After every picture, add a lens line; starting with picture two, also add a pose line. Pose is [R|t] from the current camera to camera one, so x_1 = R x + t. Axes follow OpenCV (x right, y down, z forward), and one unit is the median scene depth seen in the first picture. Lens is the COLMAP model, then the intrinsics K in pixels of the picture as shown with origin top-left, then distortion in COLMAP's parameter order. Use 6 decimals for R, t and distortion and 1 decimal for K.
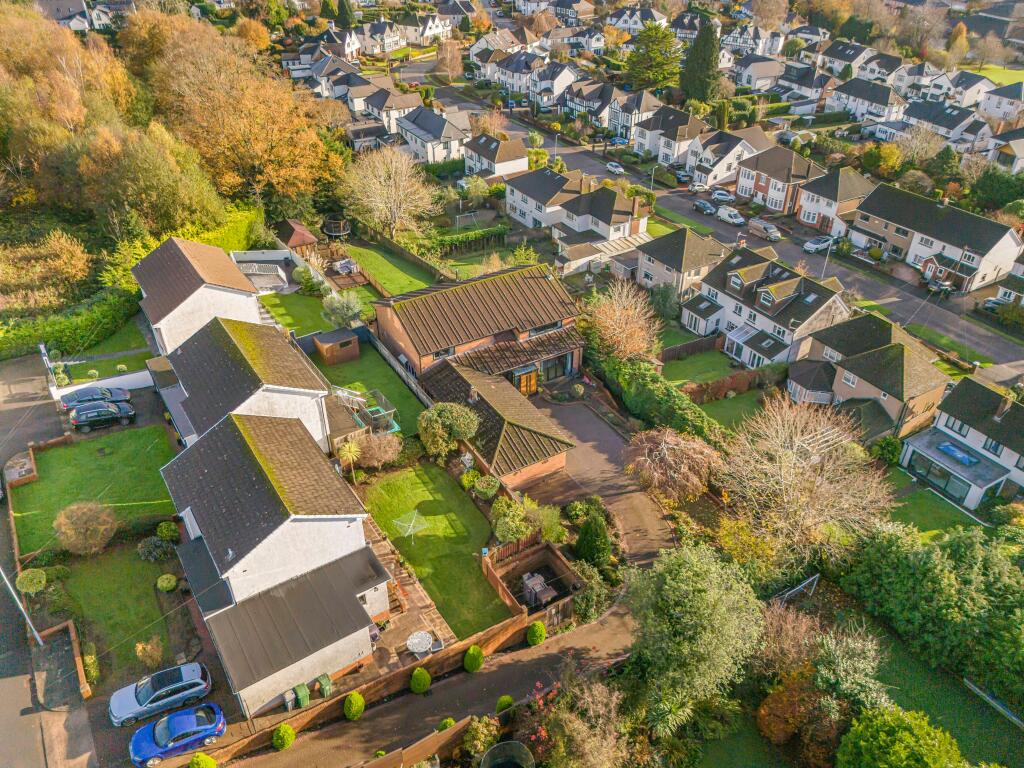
lens RADIAL K [[719.2, 0, 513.0], [0, 719.2, 385.9], [0, 0, 1]] dist [0.046733, -0.024973]
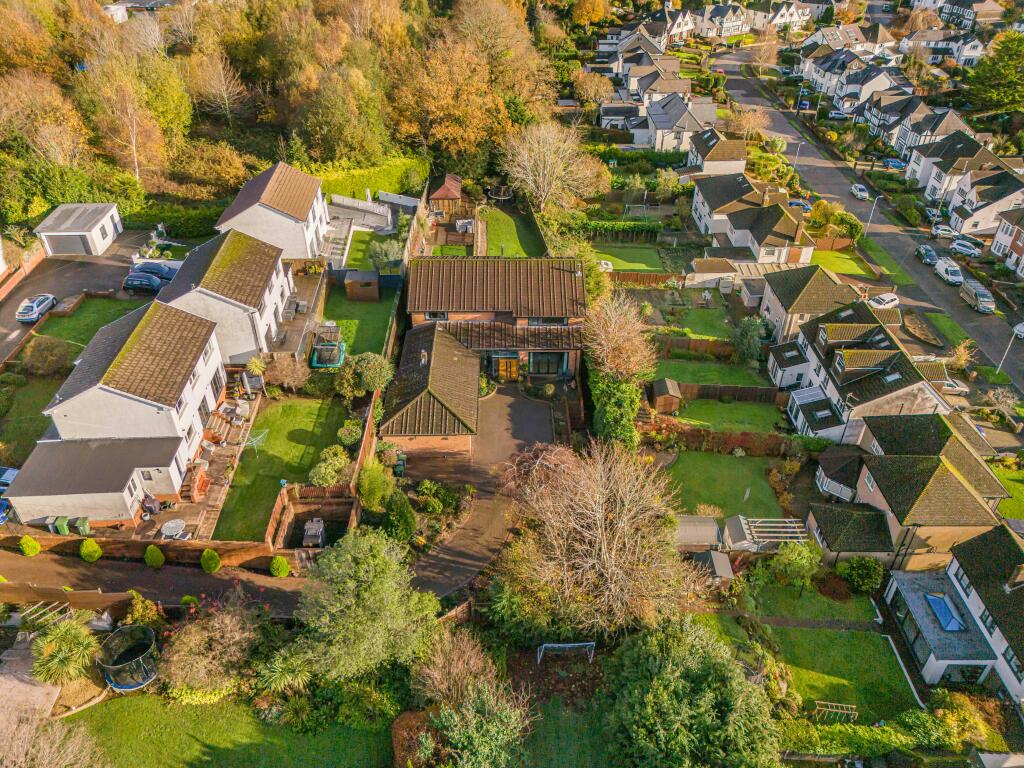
lens RADIAL K [[719.2, 0, 509.7], [0, 719.2, 382.3], [0, 0, 1]] dist [0.046733, -0.024973]
pose [[0.871552, 0.297014, -0.390102, 0.236395], [-0.289792, 0.953841, 0.078788, -0.036558], [0.395496, 0.044381, 0.917395, 0.047845]]
